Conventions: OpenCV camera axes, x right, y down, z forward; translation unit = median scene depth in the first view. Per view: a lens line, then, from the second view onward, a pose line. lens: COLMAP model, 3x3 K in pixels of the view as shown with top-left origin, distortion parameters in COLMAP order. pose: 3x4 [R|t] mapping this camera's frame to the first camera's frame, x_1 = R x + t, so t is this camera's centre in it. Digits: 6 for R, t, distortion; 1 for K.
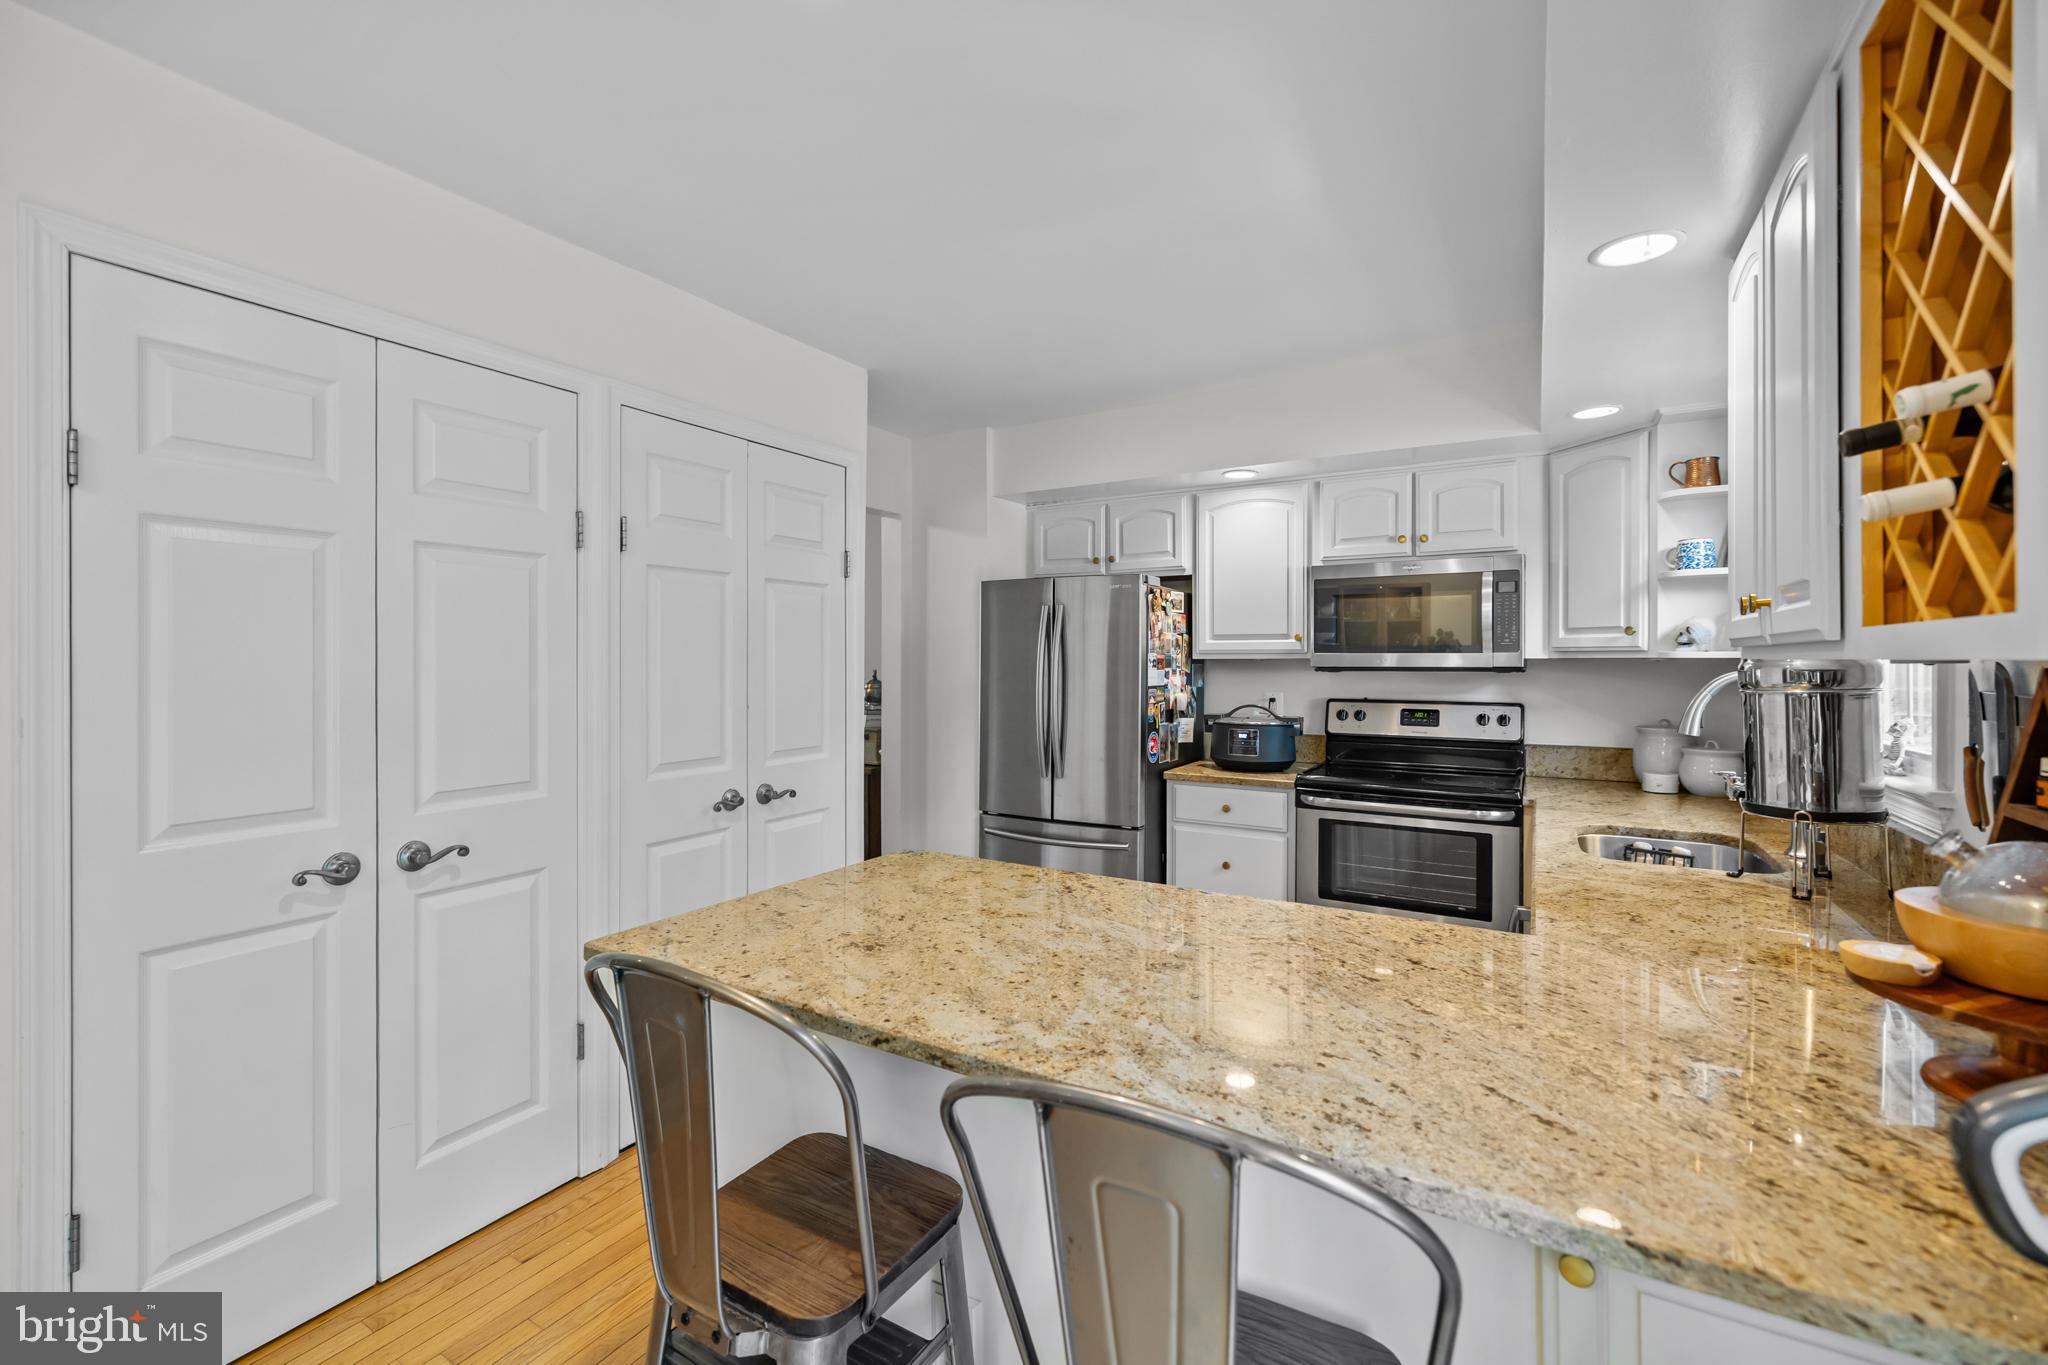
lens RADIAL K [[881.7, 0, 1024.1], [0, 881.7, 655.0], [0, 0, 1]] dist [0.002183, 0.000308]
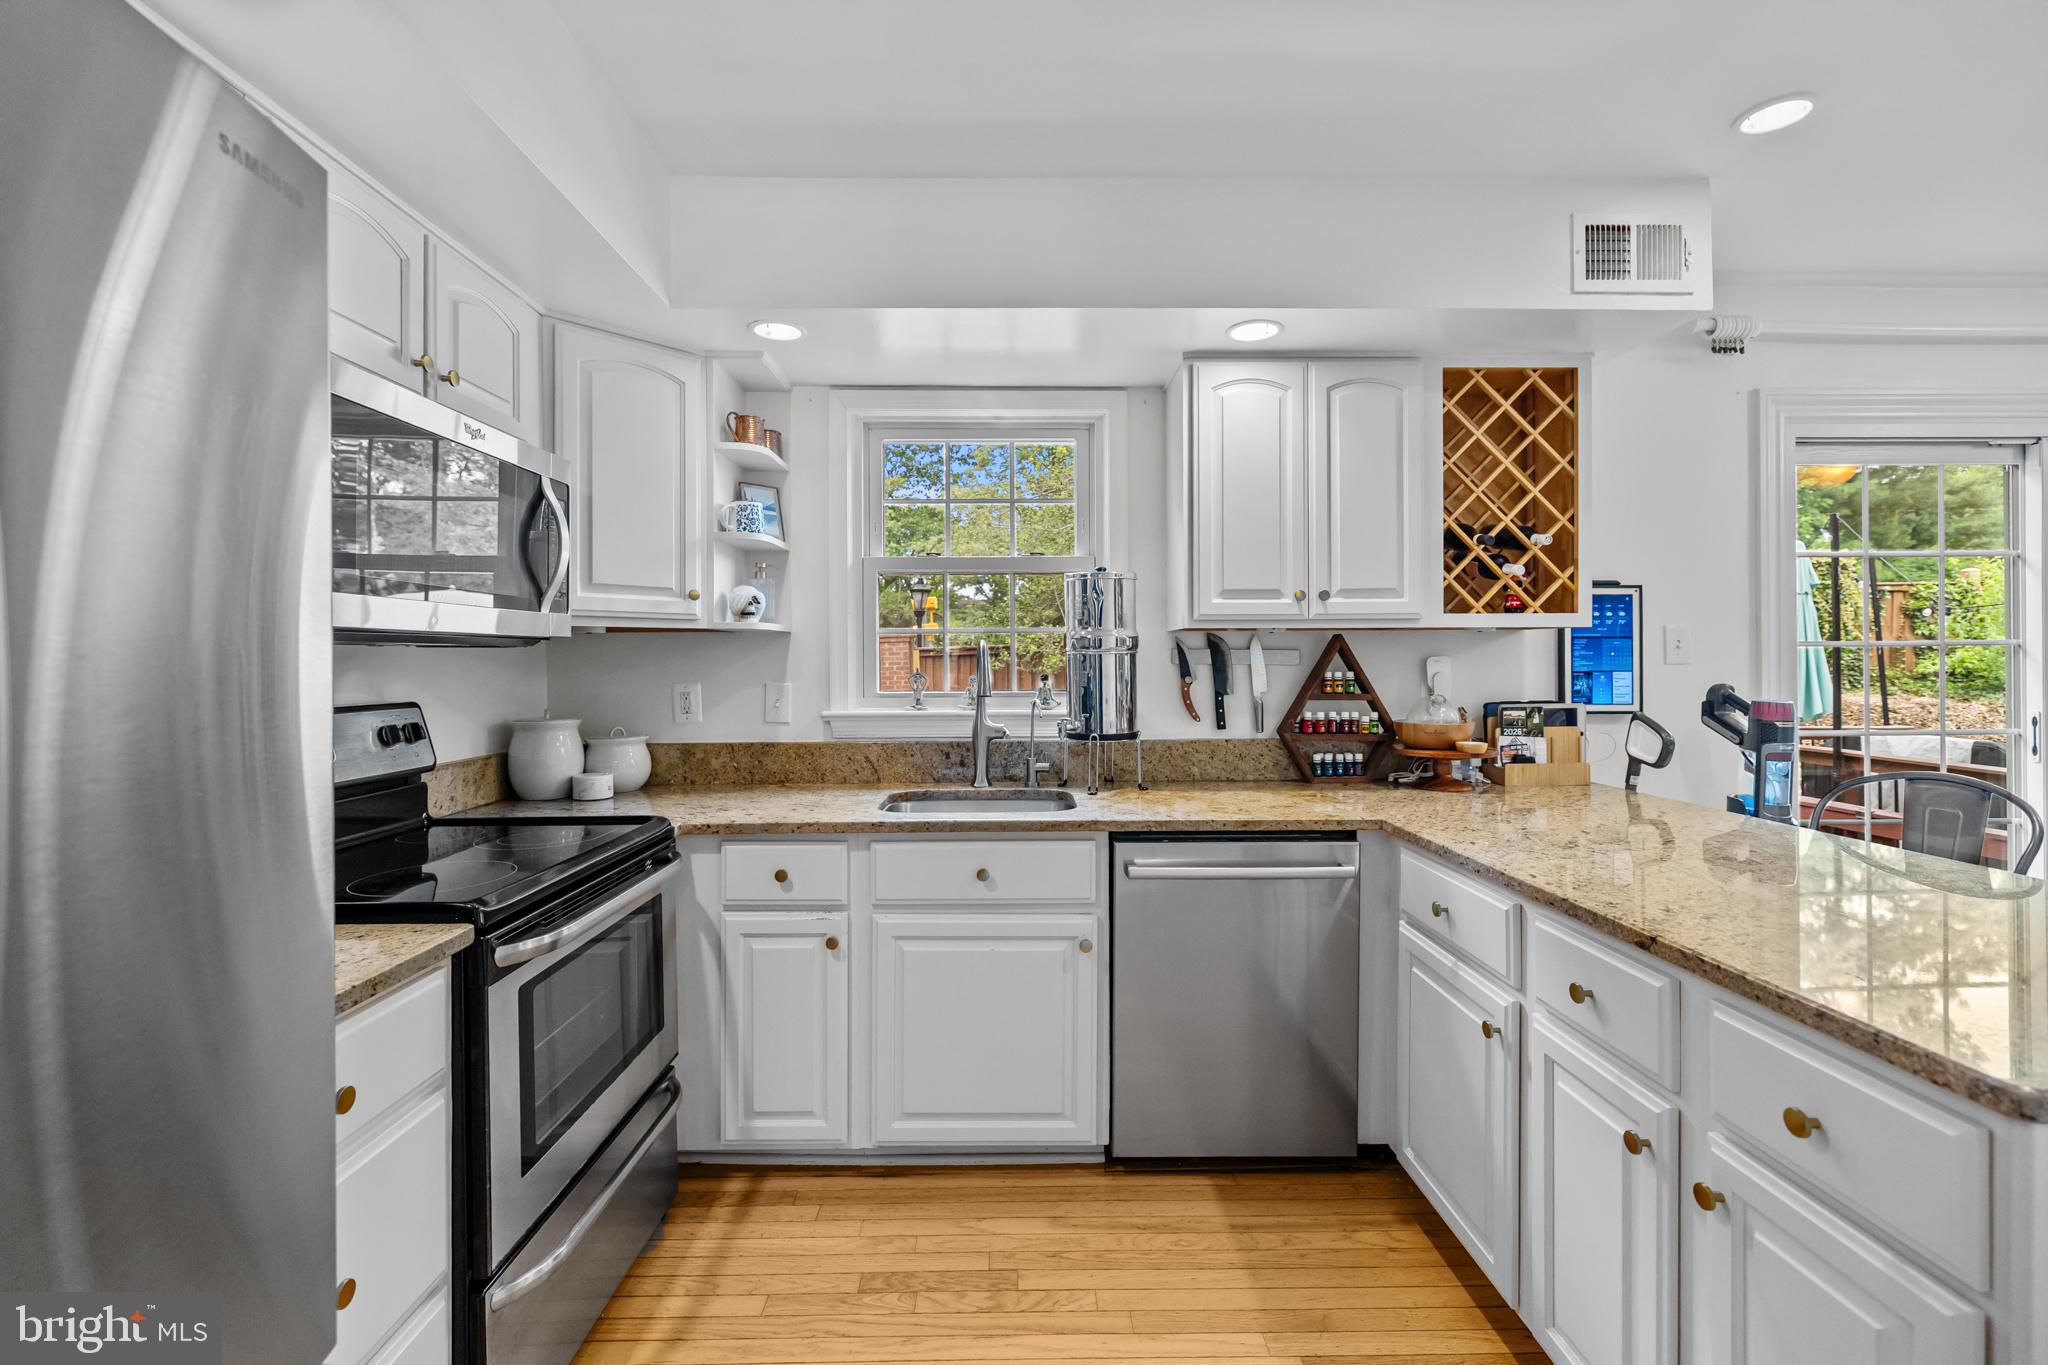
lens RADIAL K [[881.7, 0, 1024.1], [0, 881.7, 655.0], [0, 0, 1]] dist [0.002183, 0.000308]
pose [[-0.524072, 0.008399, 0.851632, -0.140897], [0.003926, 0.999965, -0.007446, 0.029281], [-0.851665, -0.000559, -0.524087, 0.963516]]
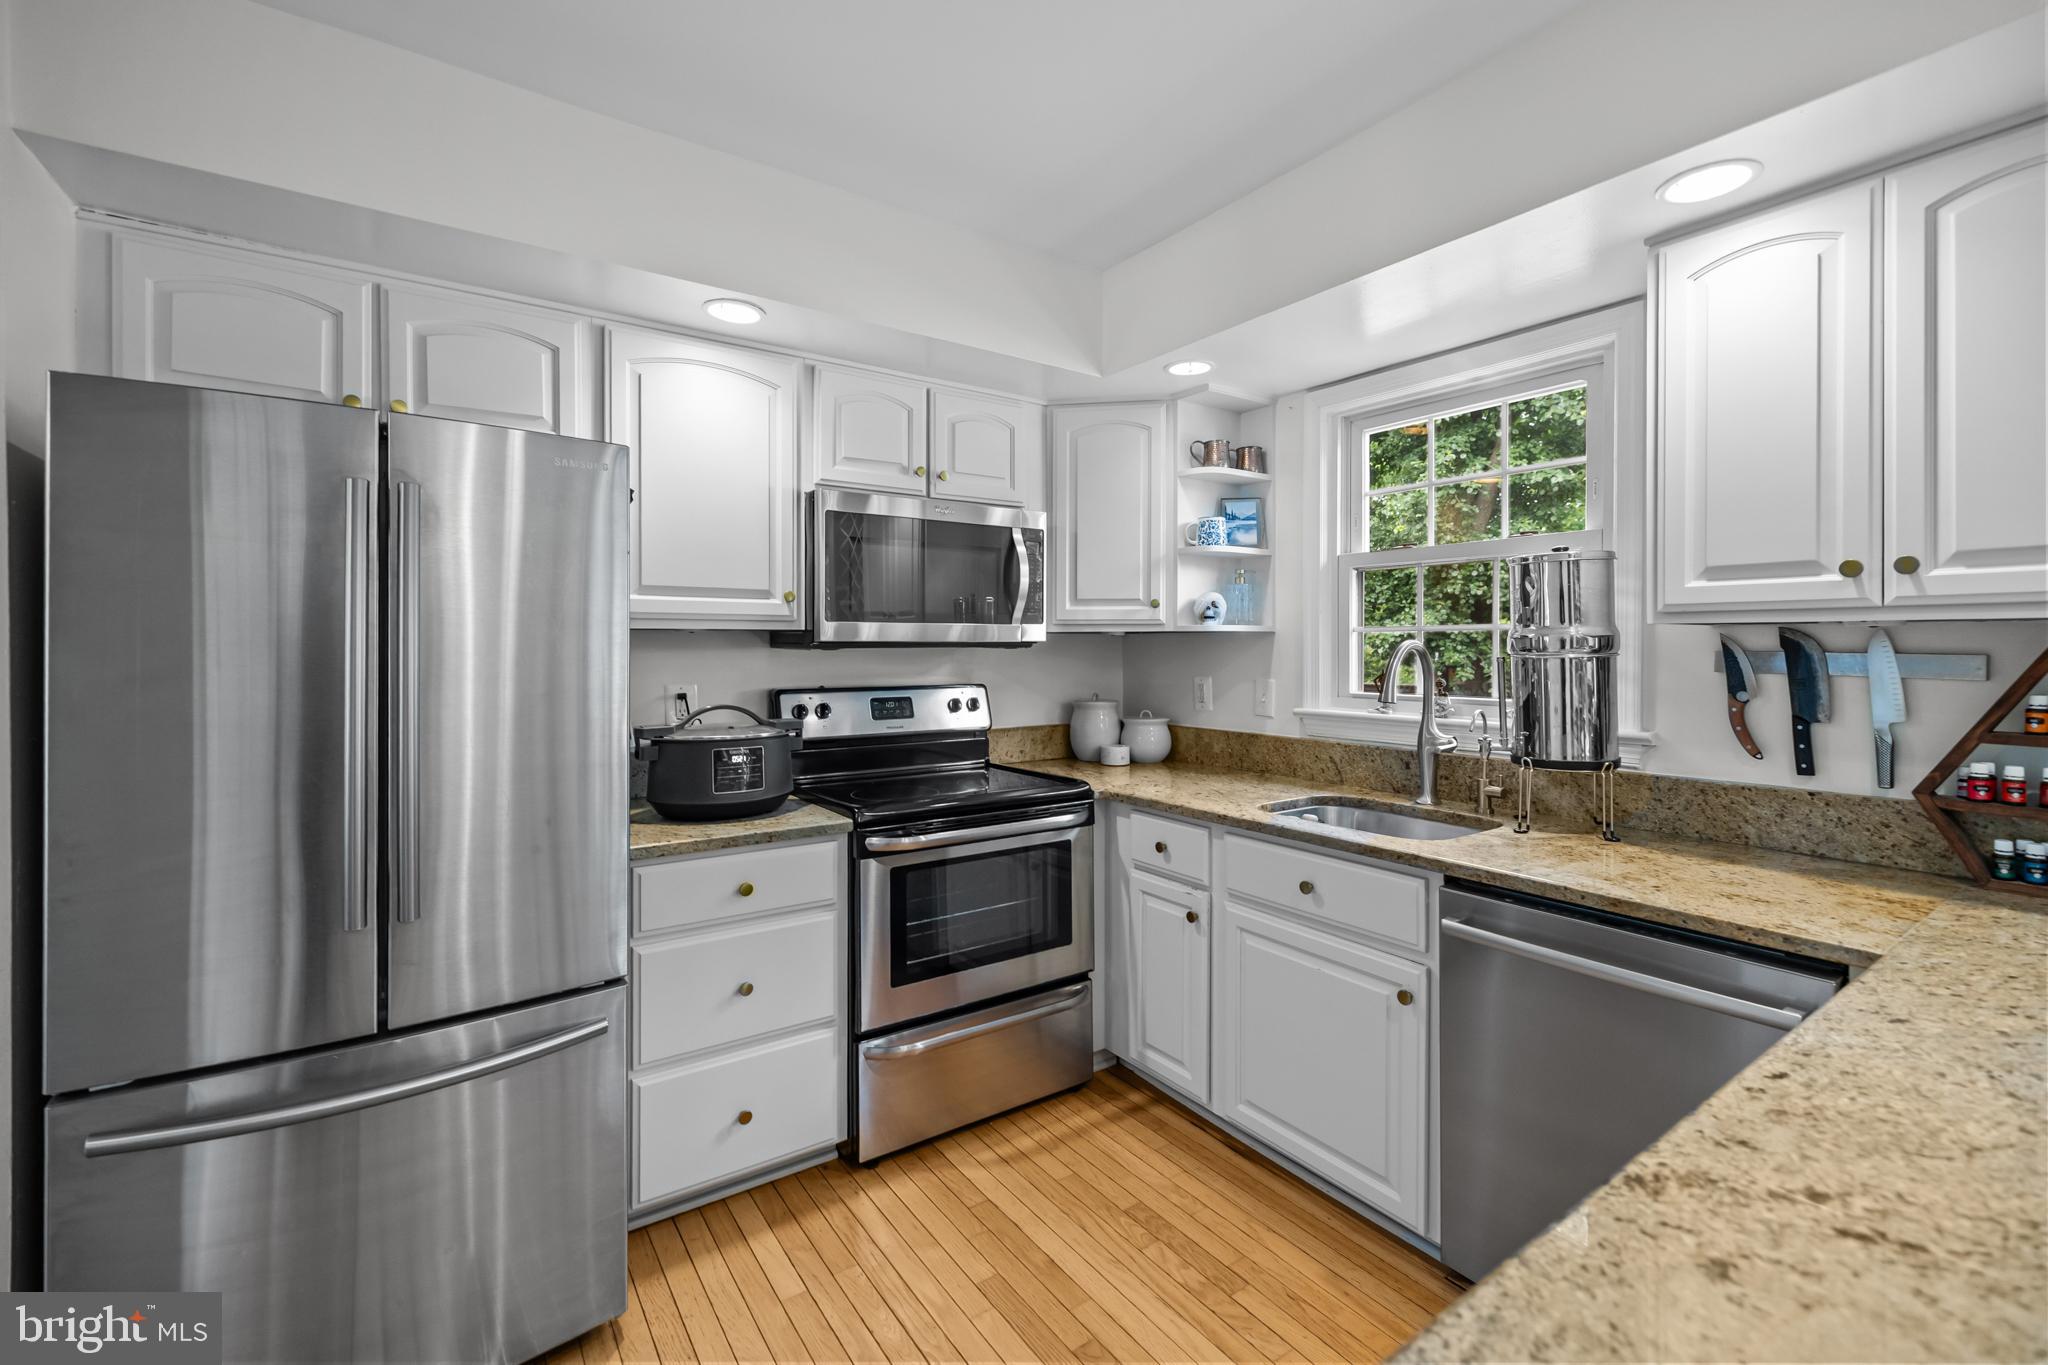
lens RADIAL K [[868.7, 0, 1025.5], [0, 868.7, 644.3], [0, 0, 1]] dist [0.001696, 0.000304]
pose [[0.409246, 0.003593, 0.912417, -0.209304], [-0.003022, 0.999992, -0.002582, 0.017043], [-0.912419, -0.001701, 0.409254, 0.607242]]
